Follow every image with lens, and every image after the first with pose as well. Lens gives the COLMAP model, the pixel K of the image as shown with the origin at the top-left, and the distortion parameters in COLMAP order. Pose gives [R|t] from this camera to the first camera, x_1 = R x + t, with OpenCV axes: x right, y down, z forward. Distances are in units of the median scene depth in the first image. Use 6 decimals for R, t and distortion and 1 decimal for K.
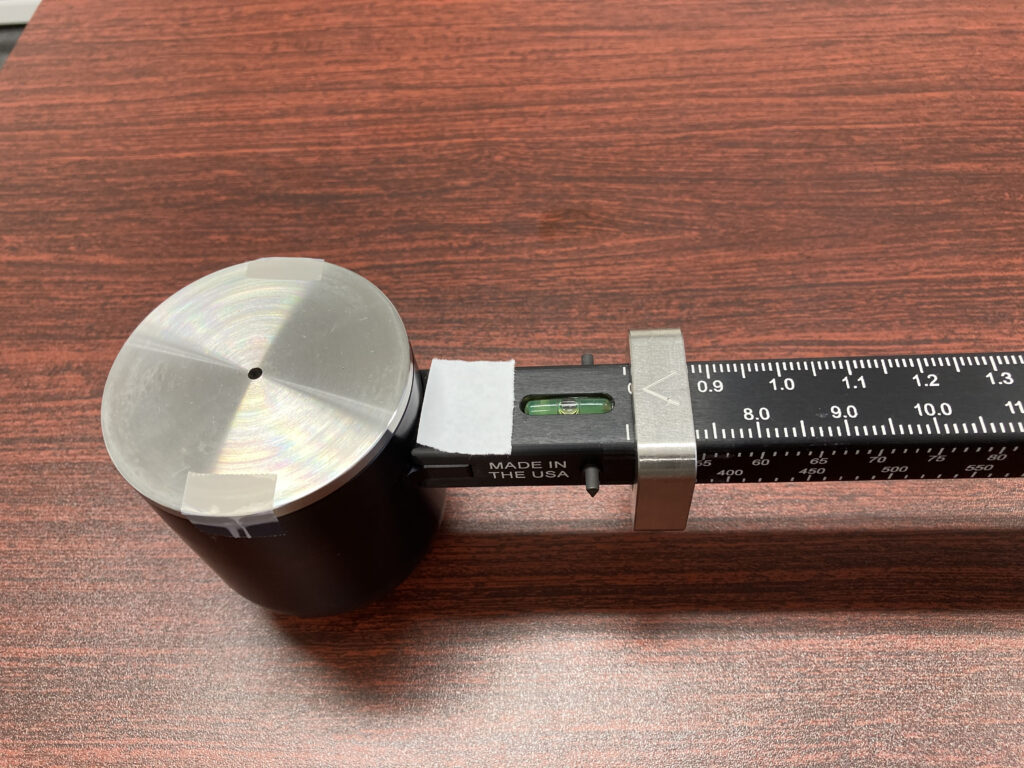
lens RADIAL K [[859.4, 0, 513.0], [0, 859.4, 383.4], [0, 0, 1]] dist [0.032834, -0.042160]
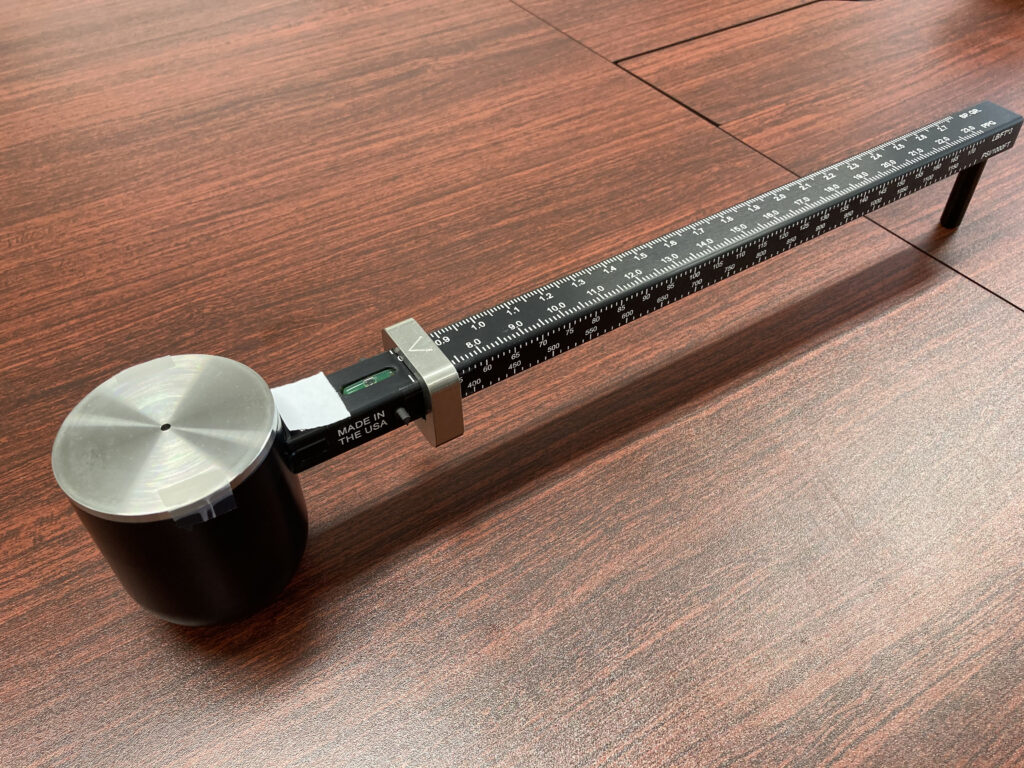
lens RADIAL K [[859.4, 0, 505.2], [0, 859.4, 380.5], [0, 0, 1]] dist [0.032834, -0.042160]
pose [[0.840006, -0.339380, 0.423334, -0.222705], [0.426176, 0.895586, -0.127667, 0.188058], [-0.335804, 0.287656, 0.896934, -0.284755]]
